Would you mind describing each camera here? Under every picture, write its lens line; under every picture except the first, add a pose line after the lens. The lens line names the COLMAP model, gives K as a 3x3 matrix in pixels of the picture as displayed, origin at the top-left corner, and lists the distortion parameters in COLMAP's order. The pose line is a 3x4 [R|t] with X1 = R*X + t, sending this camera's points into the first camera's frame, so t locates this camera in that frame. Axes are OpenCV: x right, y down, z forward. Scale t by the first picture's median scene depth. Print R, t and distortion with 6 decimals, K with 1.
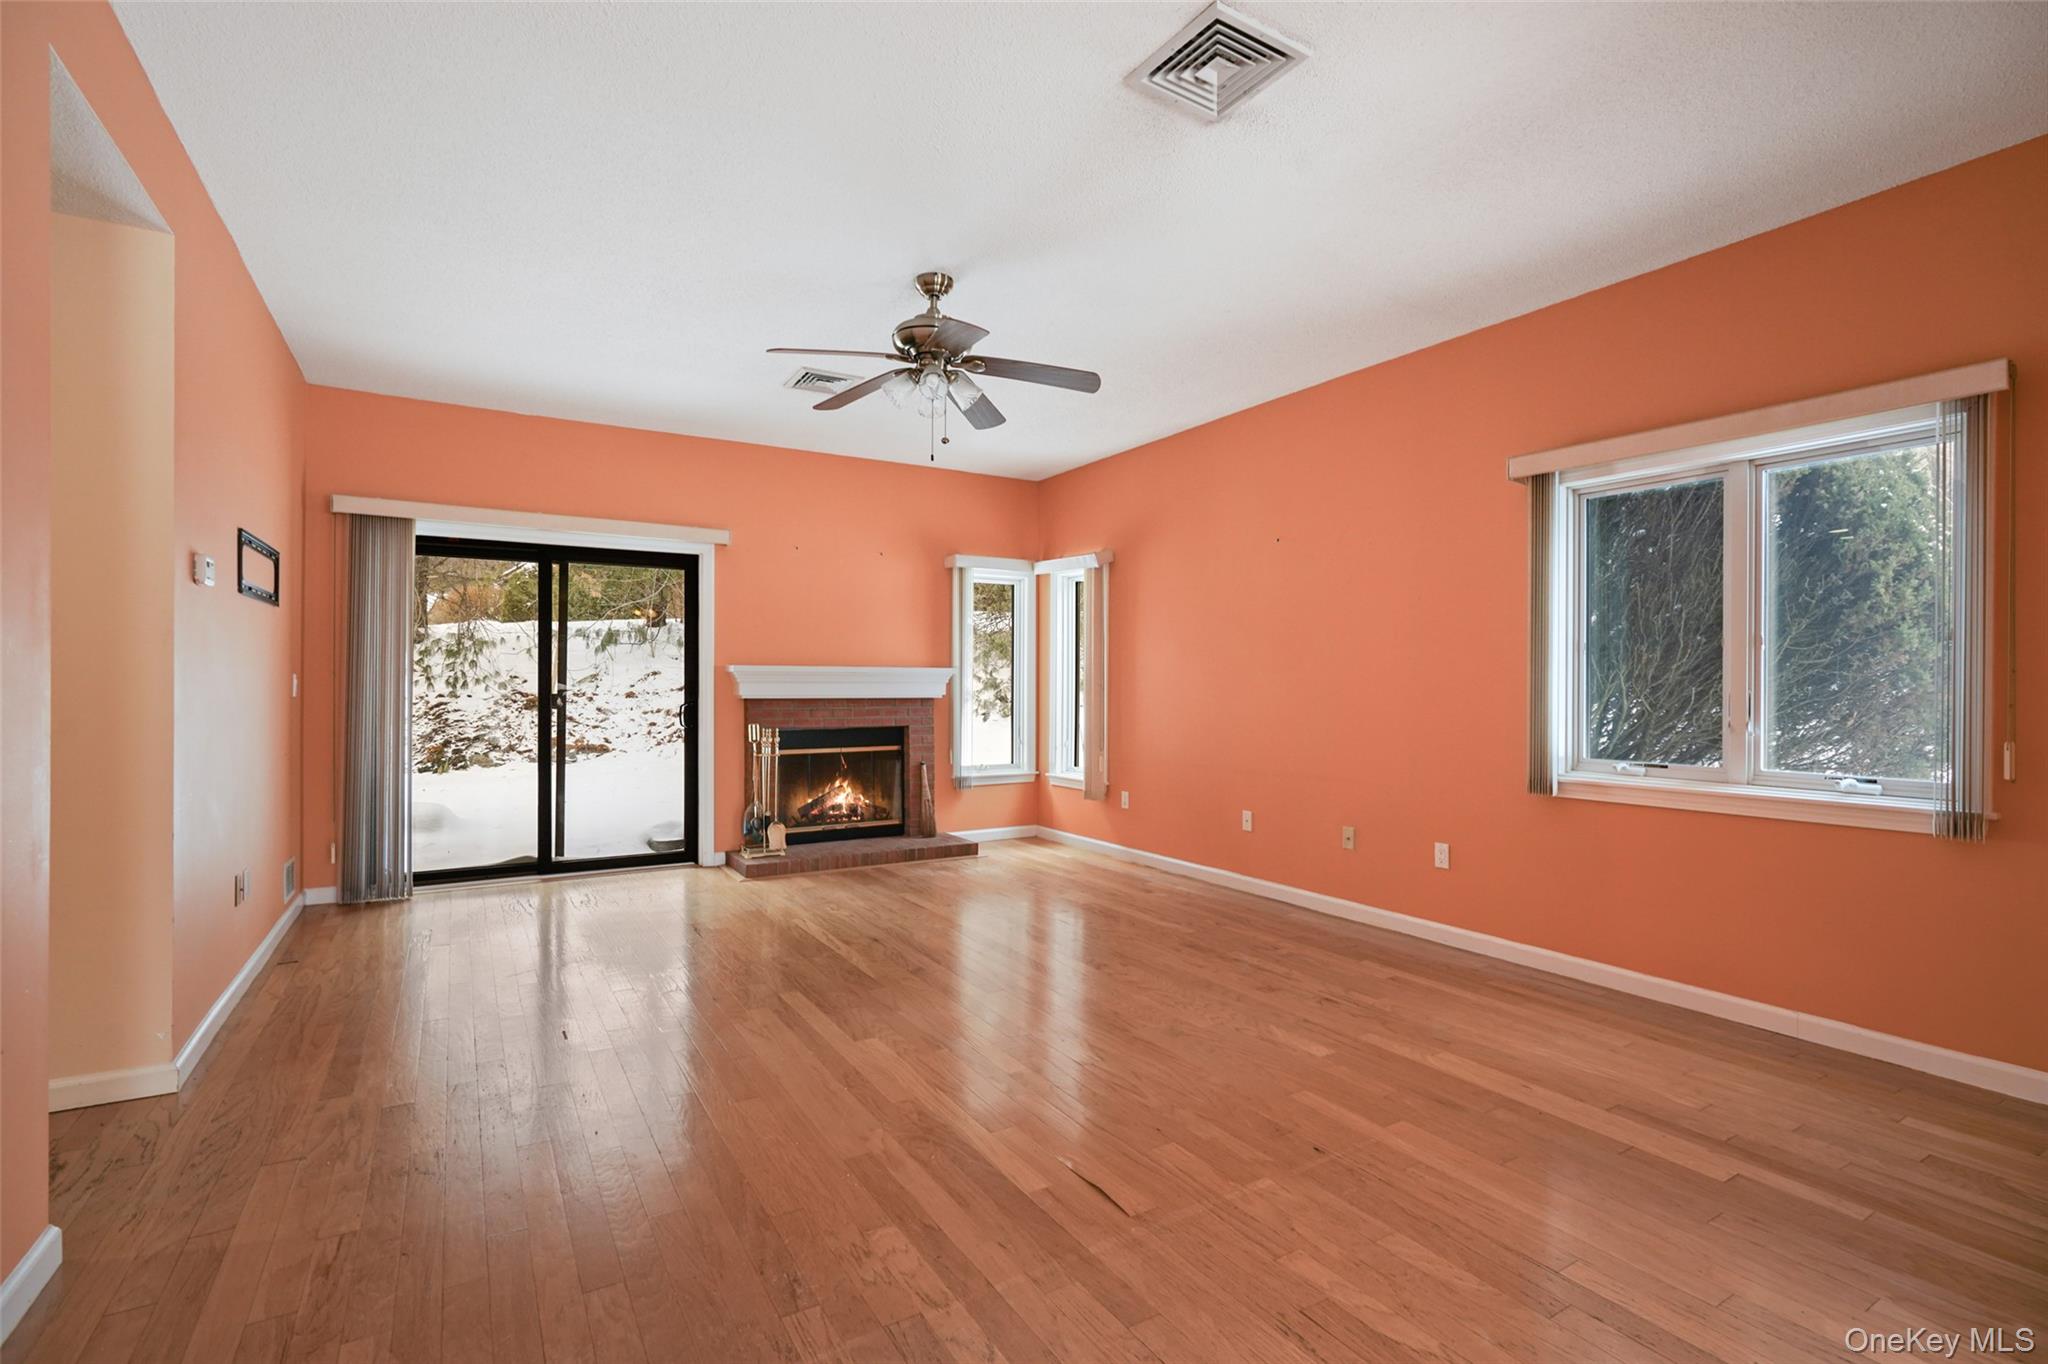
lens RADIAL K [[932.5, 0, 1018.9], [0, 932.5, 685.5], [0, 0, 1]] dist [-0.005224, 0.000032]
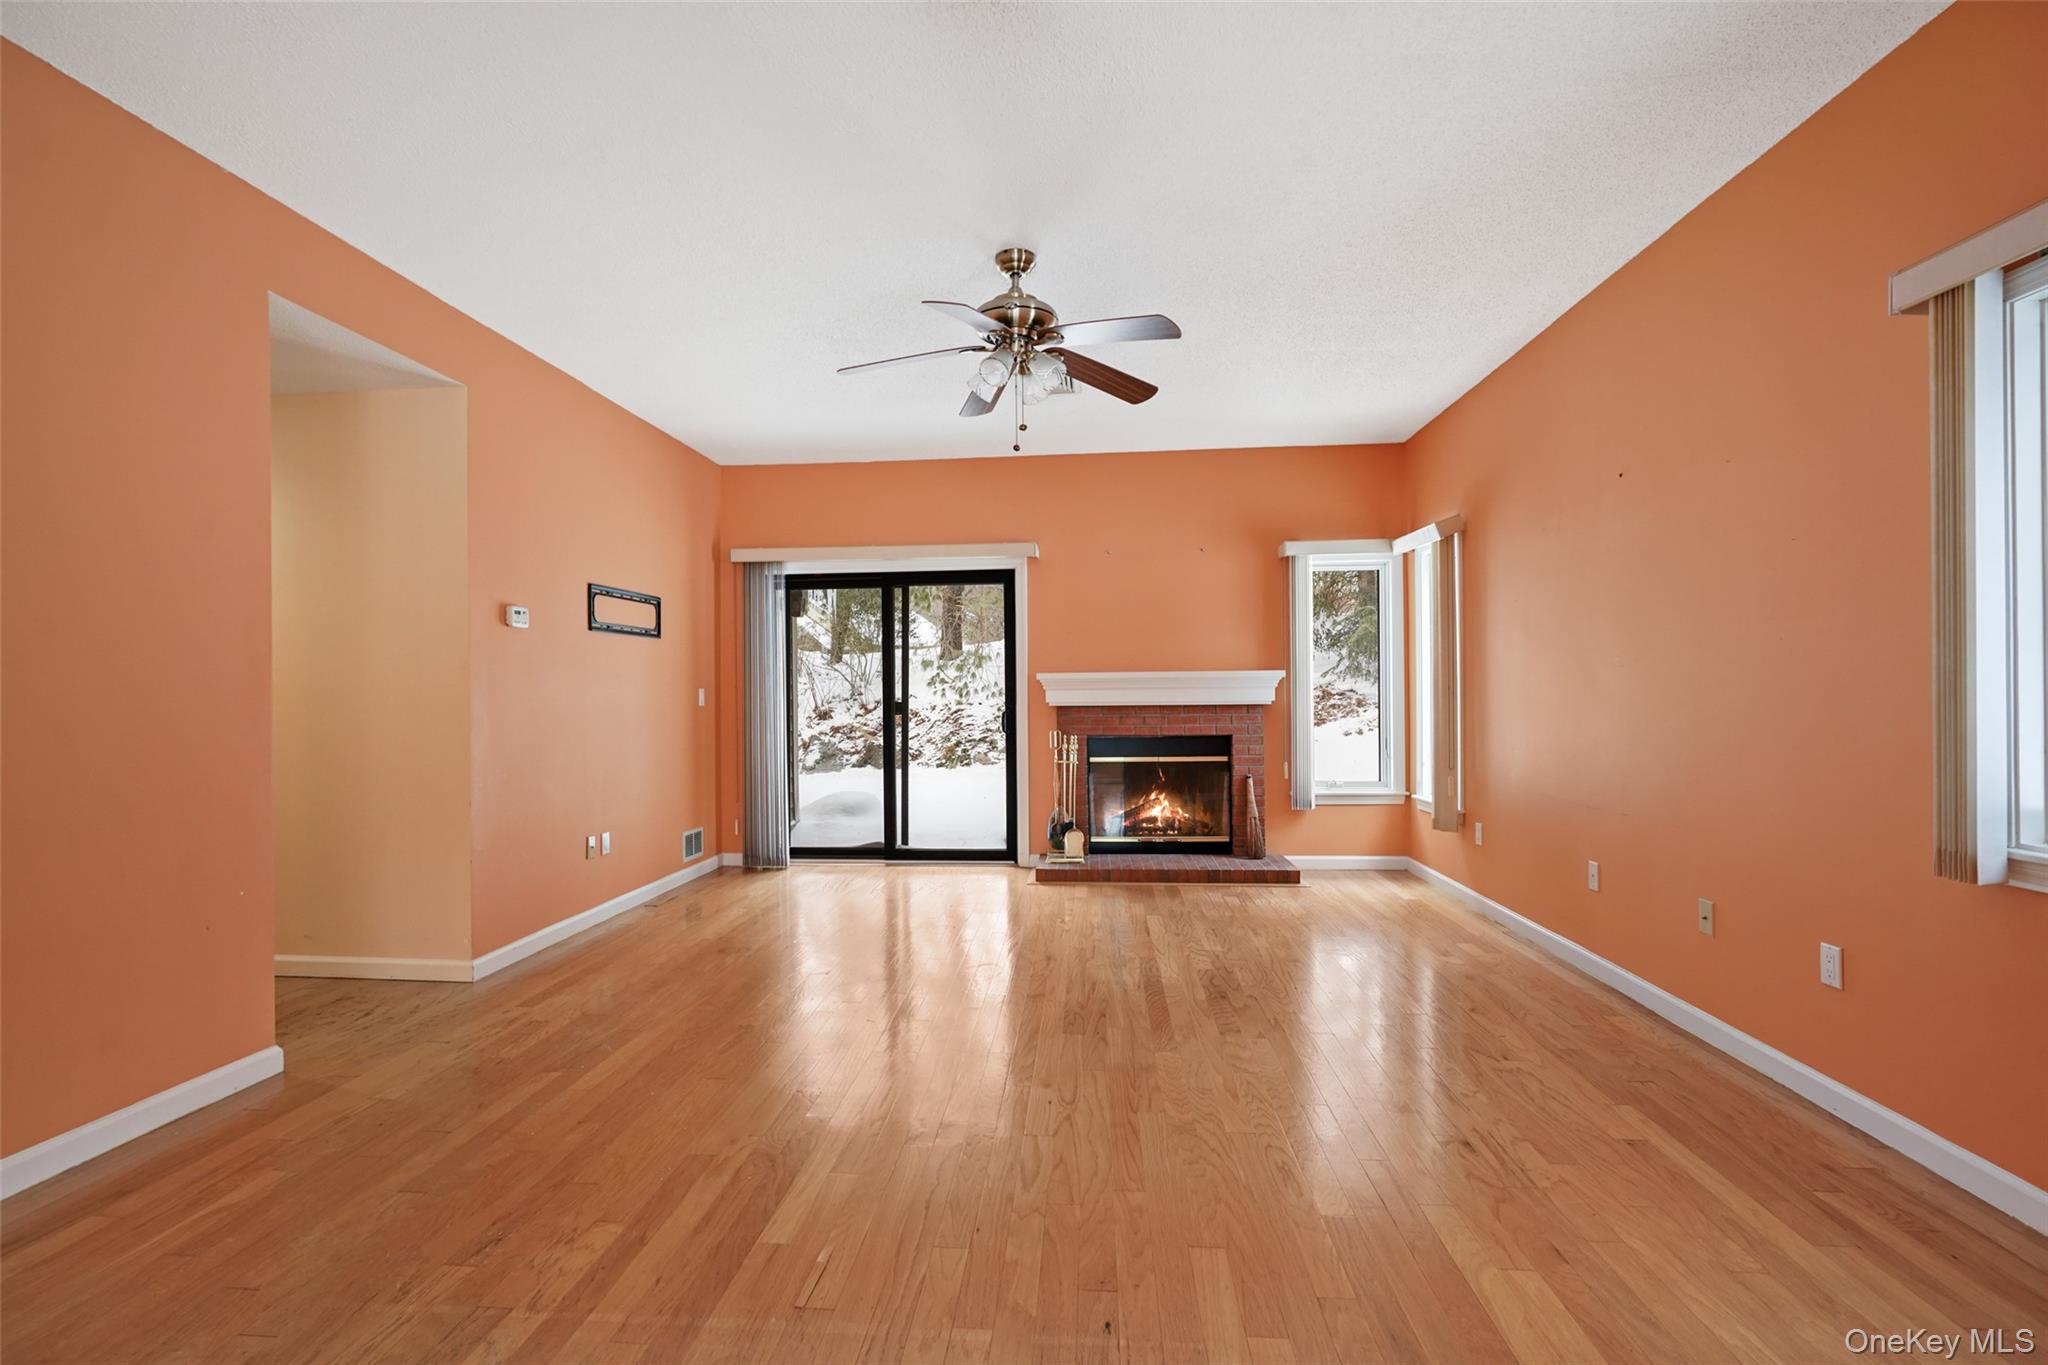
lens RADIAL K [[940.1, 0, 1016.7], [0, 940.1, 691.6], [0, 0, 1]] dist [-0.004431, 0.000405]
pose [[0.804028, -0.012181, -0.594466, 0.278041], [0.012558, 0.999915, -0.003504, 0.001732], [0.594458, -0.004648, 0.804113, 0.145560]]
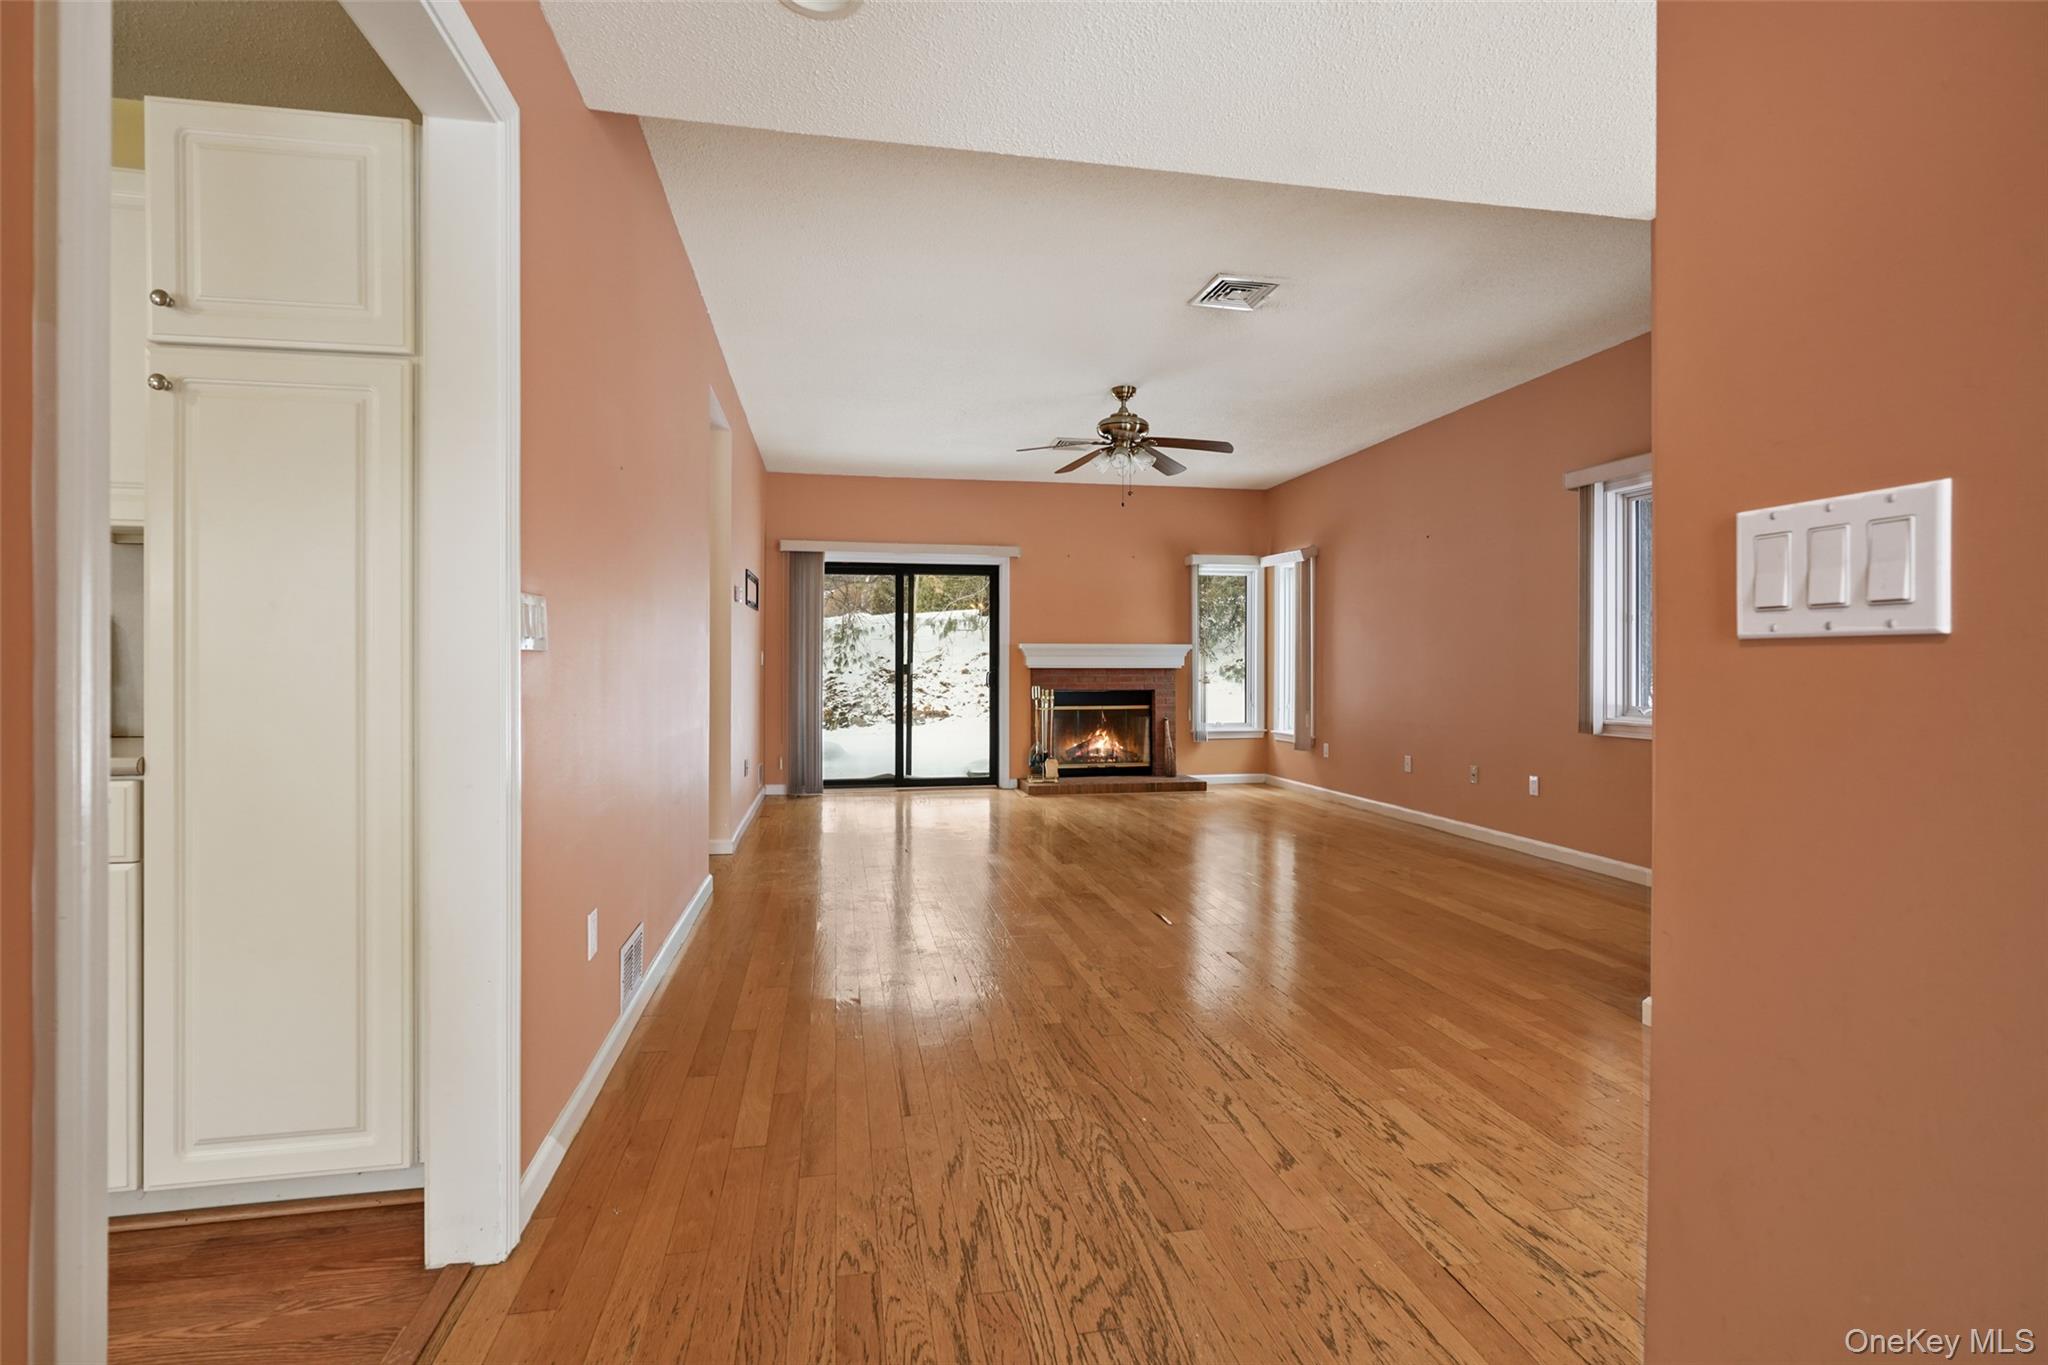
lens RADIAL K [[960.4, 0, 1020.8], [0, 960.4, 667.2], [0, 0, 1]] dist [-0.001161, -0.000090]
pose [[0.938729, -0.003551, -0.344638, 0.176823], [0.002554, 0.999991, -0.003346, 0.017239], [0.344647, 0.002261, 0.938730, -0.327837]]
